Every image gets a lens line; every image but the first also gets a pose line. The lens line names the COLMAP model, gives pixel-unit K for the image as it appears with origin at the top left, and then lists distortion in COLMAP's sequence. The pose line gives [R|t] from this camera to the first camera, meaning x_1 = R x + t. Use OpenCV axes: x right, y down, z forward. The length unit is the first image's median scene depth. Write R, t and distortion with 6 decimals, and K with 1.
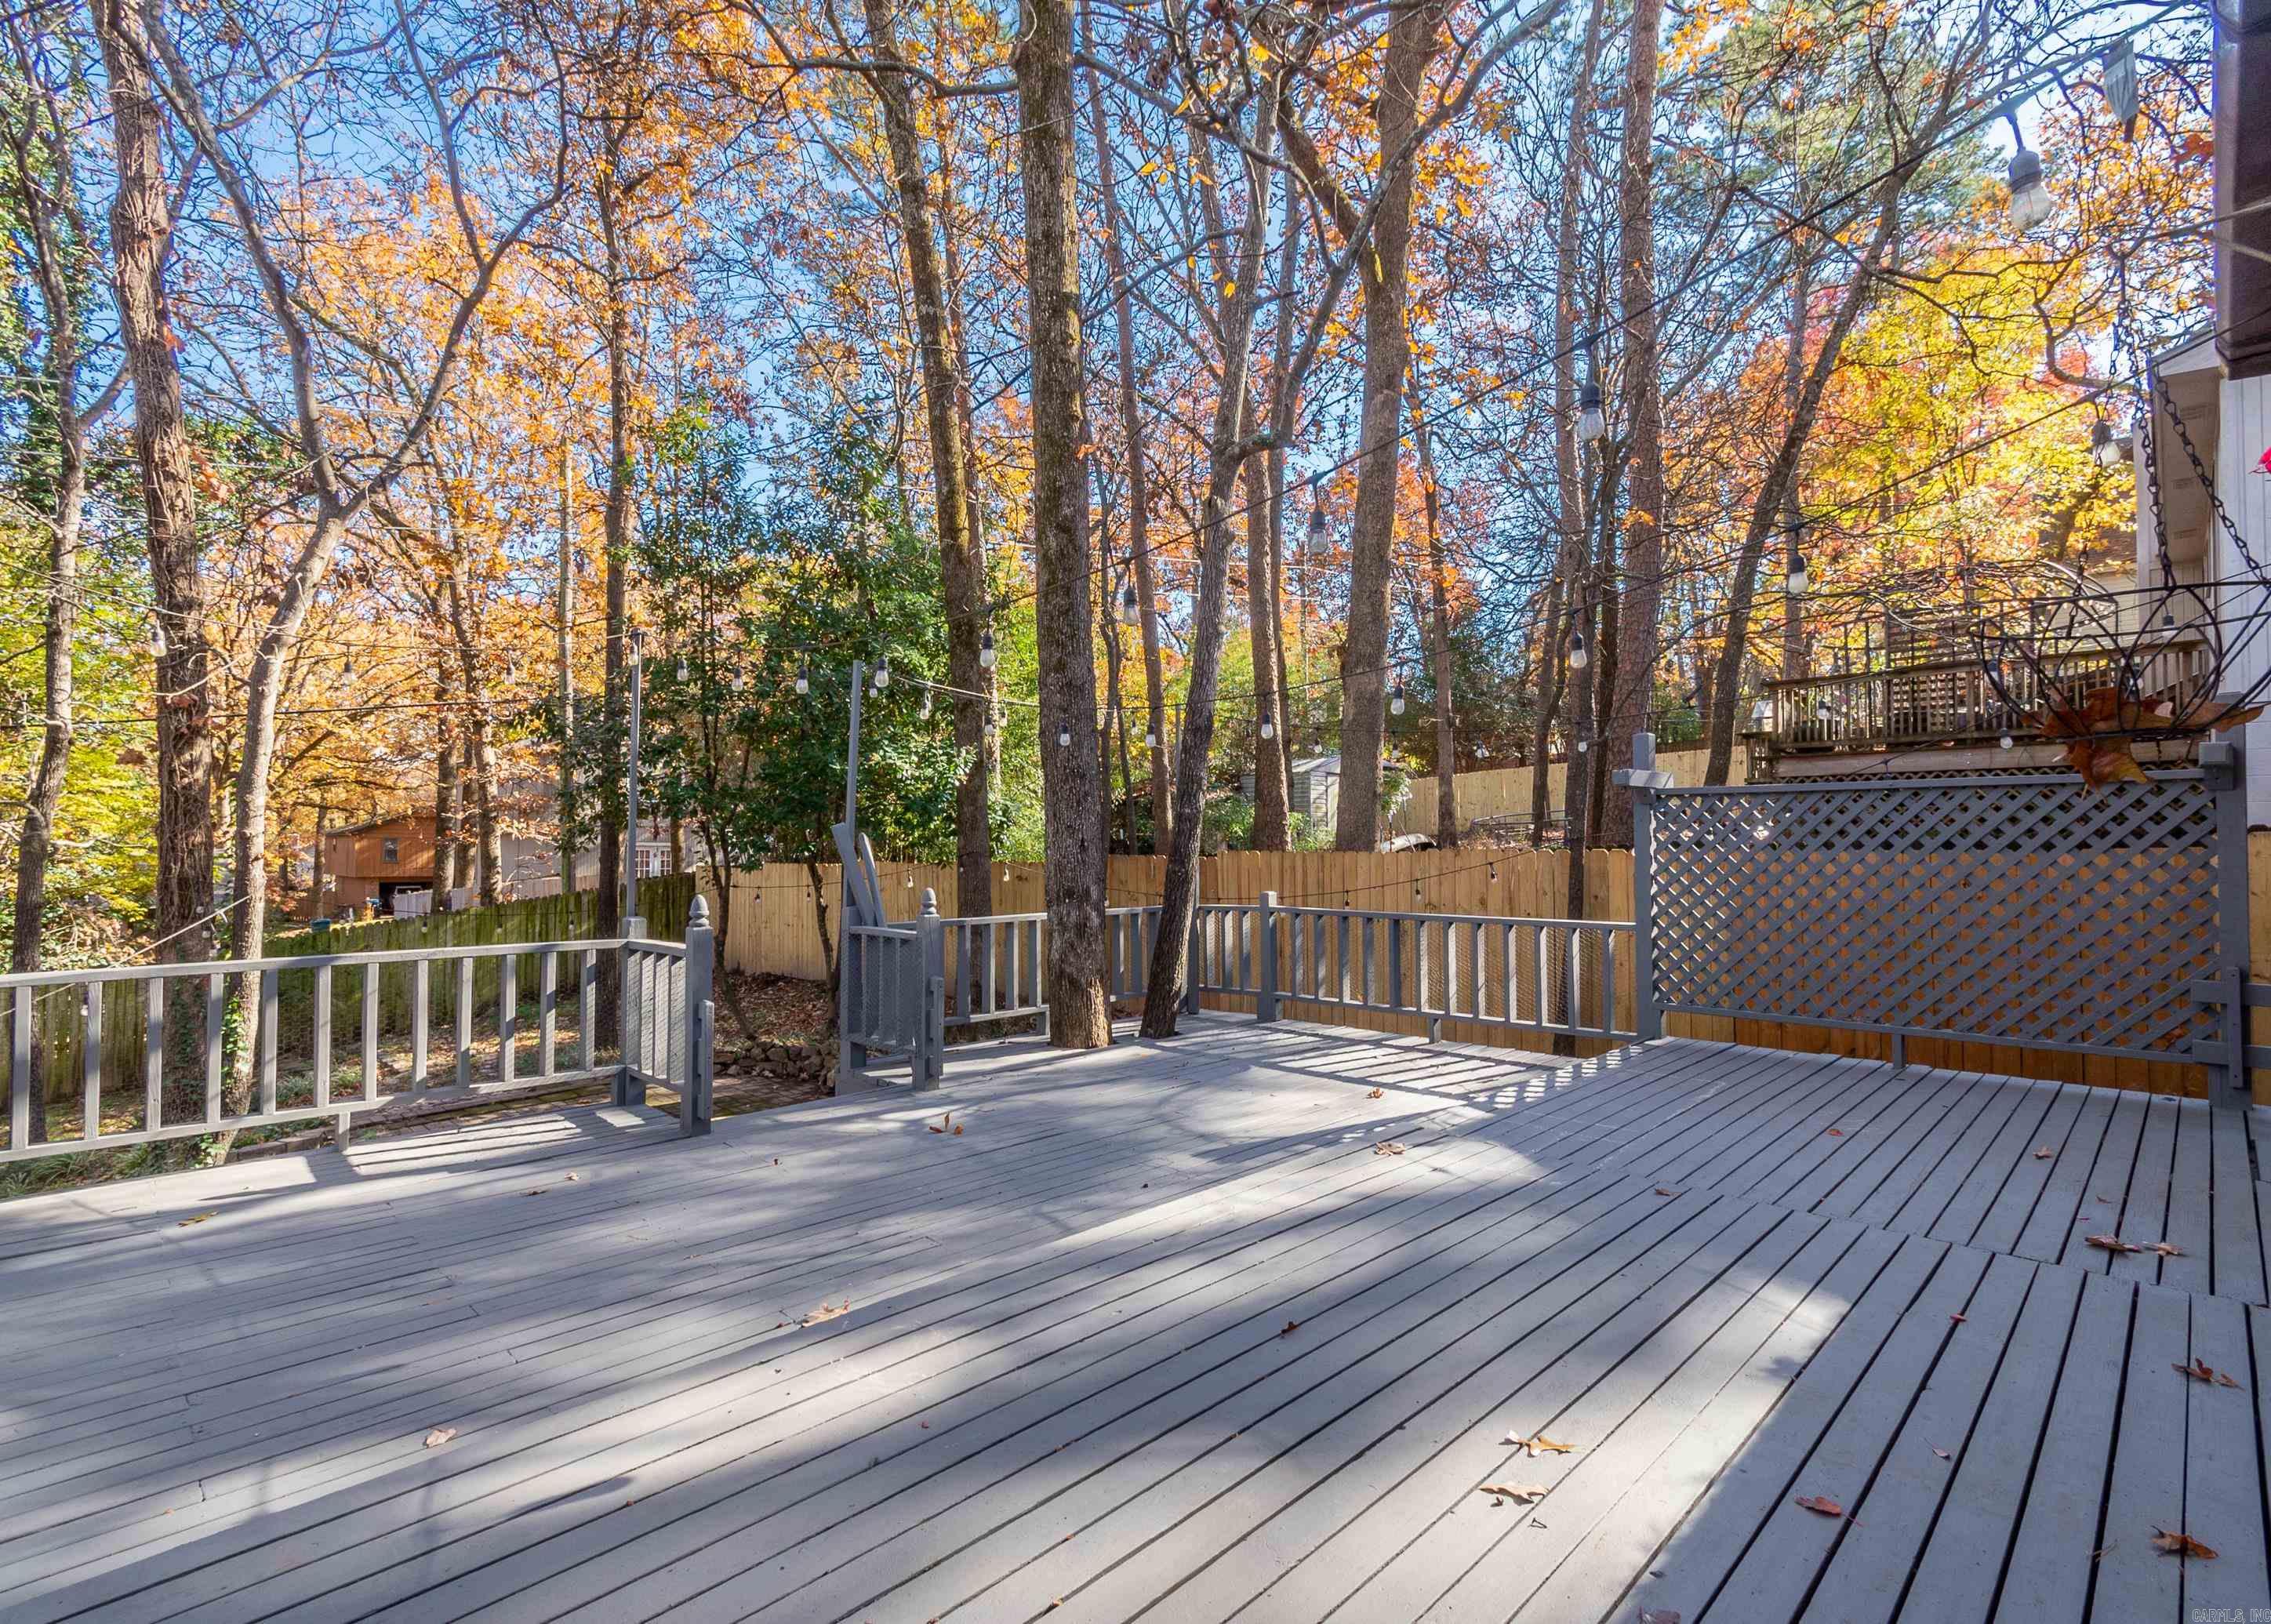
lens RADIAL K [[1100.3, 0, 1135.5], [0, 1100.3, 812.0], [0, 0, 1]] dist [-0.012321, -0.000116]
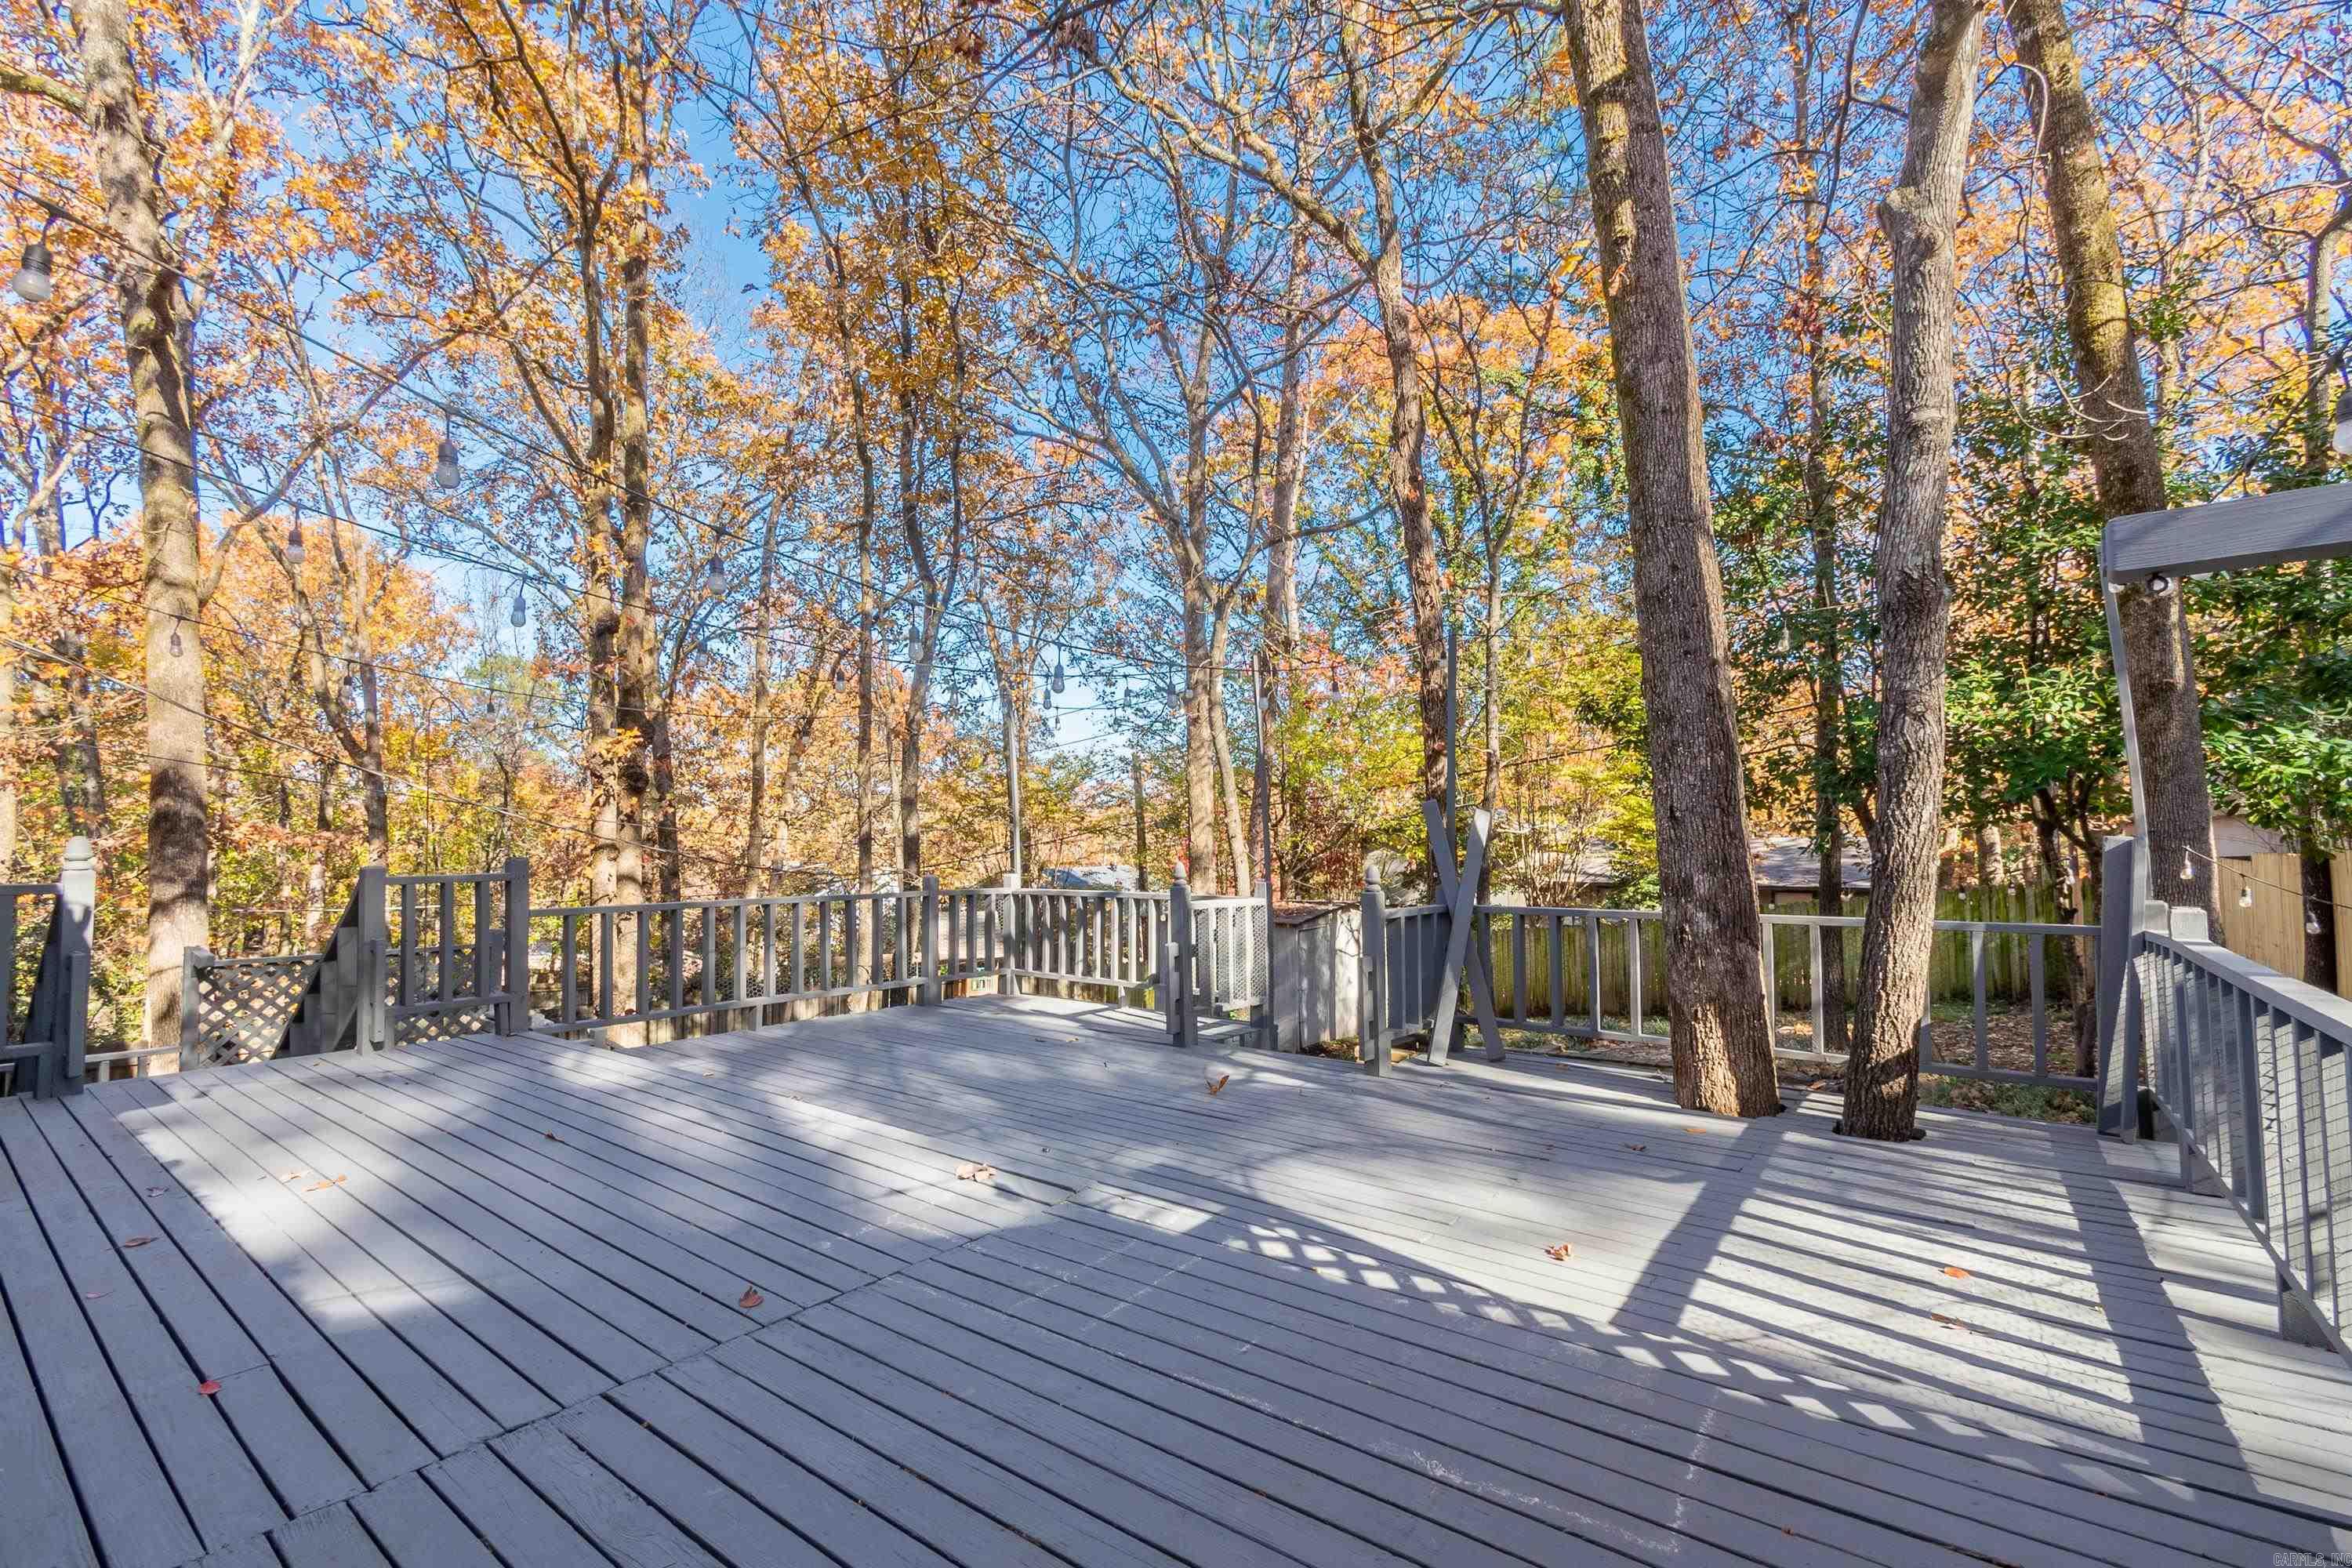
lens RADIAL K [[1038.3, 0, 1173.3], [0, 1038.3, 794.1], [0, 0, 1]] dist [0.001564, -0.001743]
pose [[0.114057, -0.041349, -0.992613, 1.045730], [0.033034, 0.998739, -0.037809, 0.048623], [0.992925, -0.028478, 0.115279, 1.053823]]
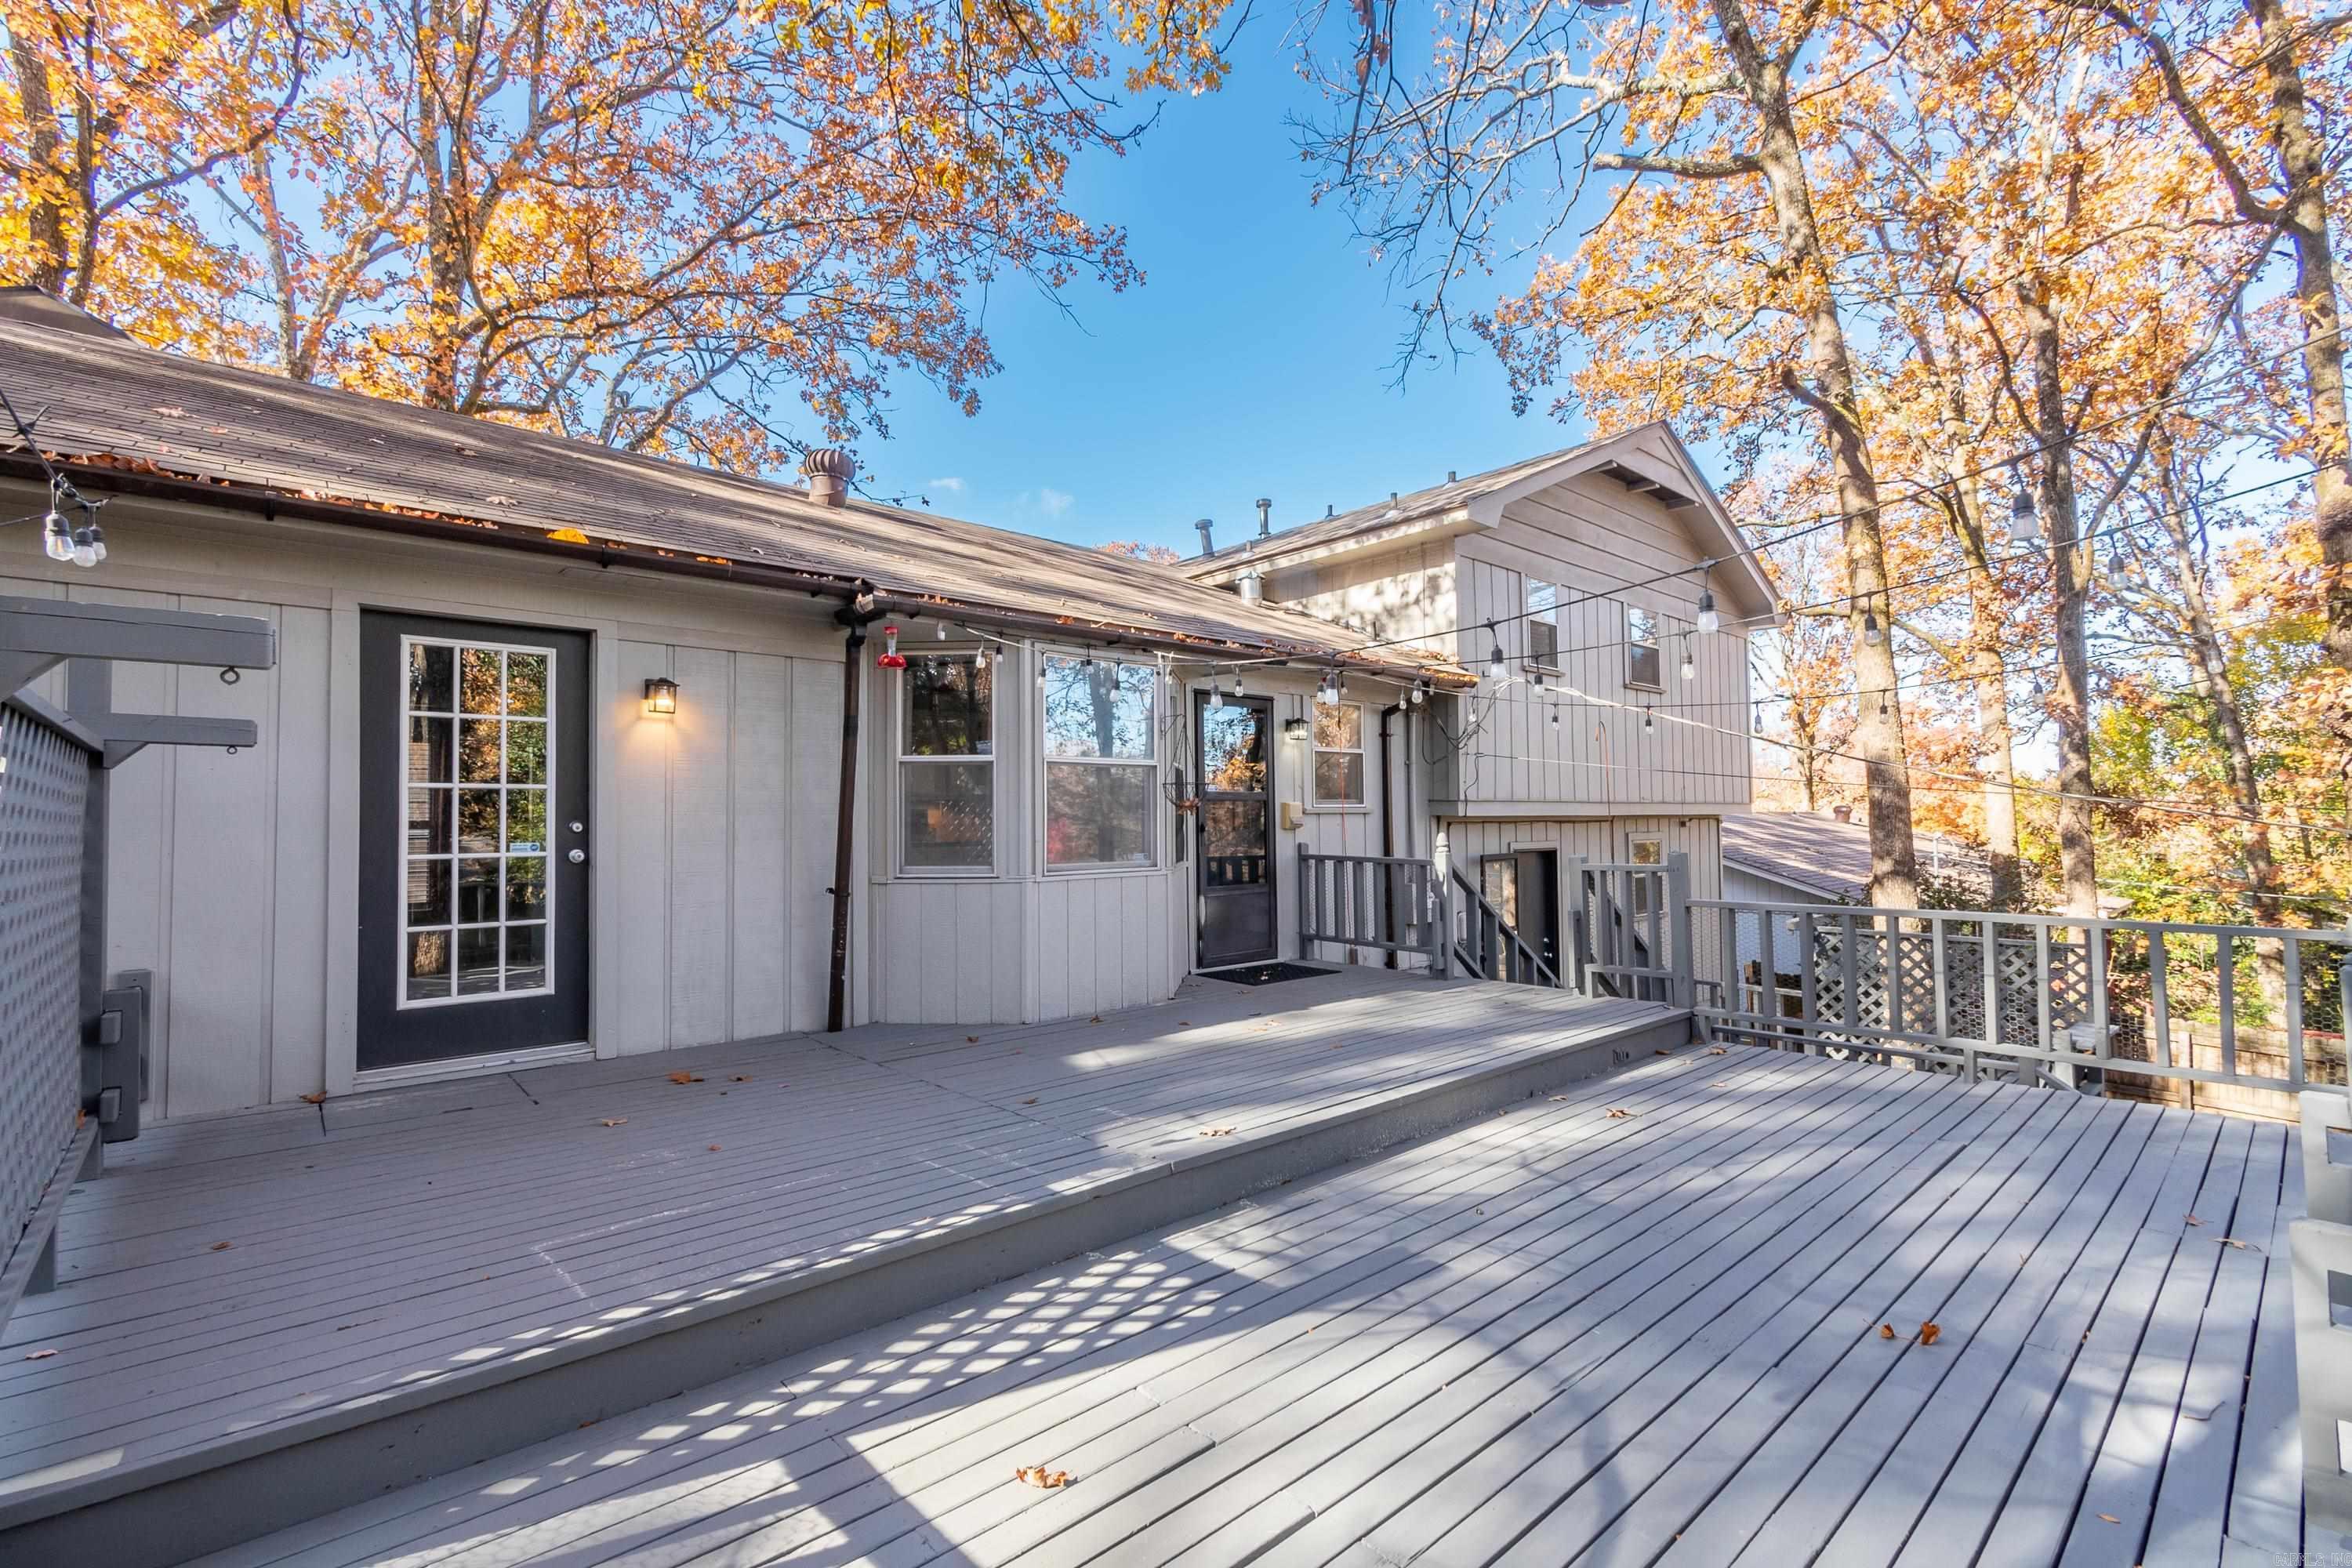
lens RADIAL K [[1038.3, 0, 1173.3], [0, 1038.3, 794.1], [0, 0, 1]] dist [0.001564, -0.001743]
pose [[-0.997842, 0.012141, 0.064523, 0.207292], [0.008681, 0.998522, -0.053646, 0.044339], [-0.065079, -0.052970, -0.996473, 1.953626]]
